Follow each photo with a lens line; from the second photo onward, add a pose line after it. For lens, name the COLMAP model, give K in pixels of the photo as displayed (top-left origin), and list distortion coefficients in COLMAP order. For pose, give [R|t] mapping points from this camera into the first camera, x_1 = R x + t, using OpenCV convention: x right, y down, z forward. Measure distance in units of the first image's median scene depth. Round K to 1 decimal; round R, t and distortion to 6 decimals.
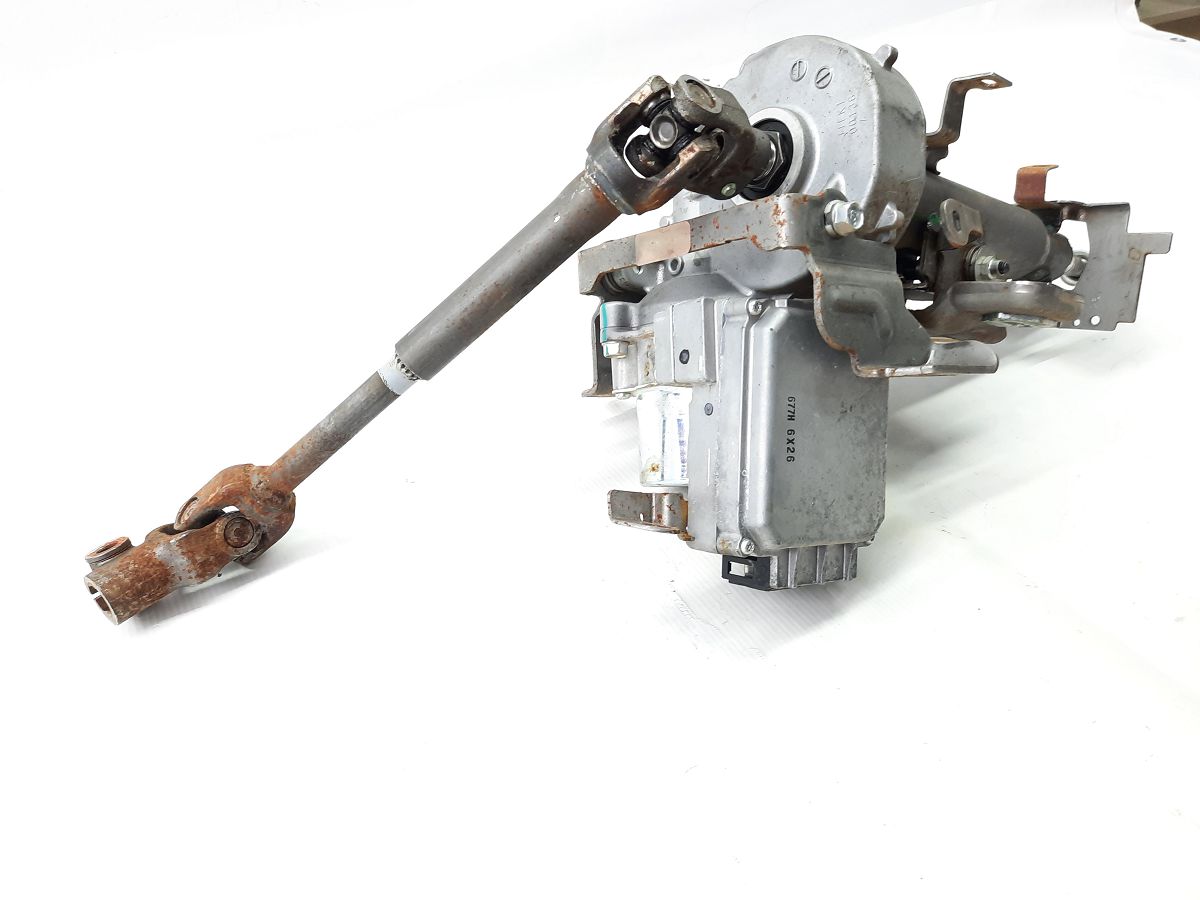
lens RADIAL K [[851.7, 0, 600.0], [0, 851.7, 450.0], [0, 0, 1]] dist [0.005777, -0.003335]
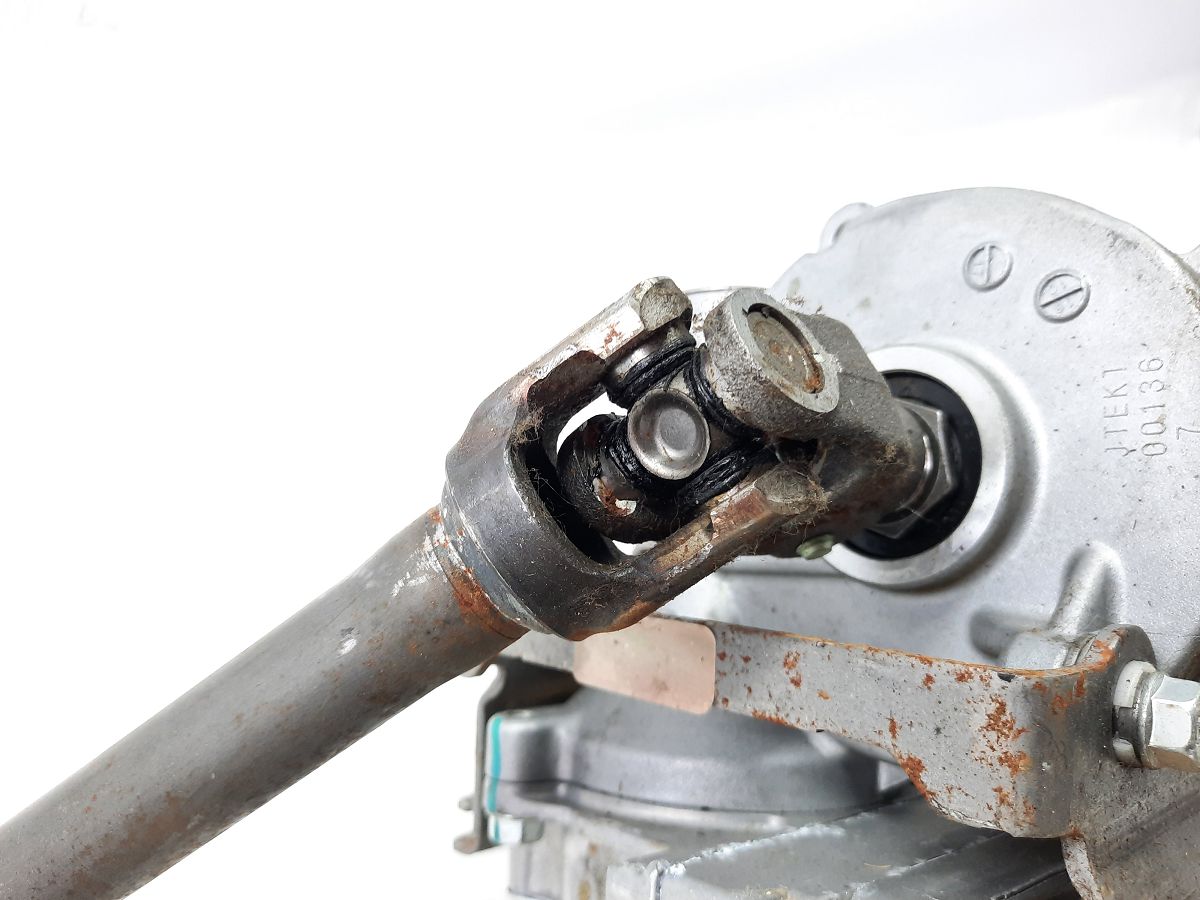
lens RADIAL K [[859.6, 0, 604.2], [0, 859.6, 425.8], [0, 0, 1]] dist [-0.004043, -0.030091]
pose [[0.995869, 0.069858, 0.058014, 0.027372], [-0.064213, 0.993495, -0.094041, -0.334852], [-0.064206, 0.089927, 0.993877, 0.637254]]
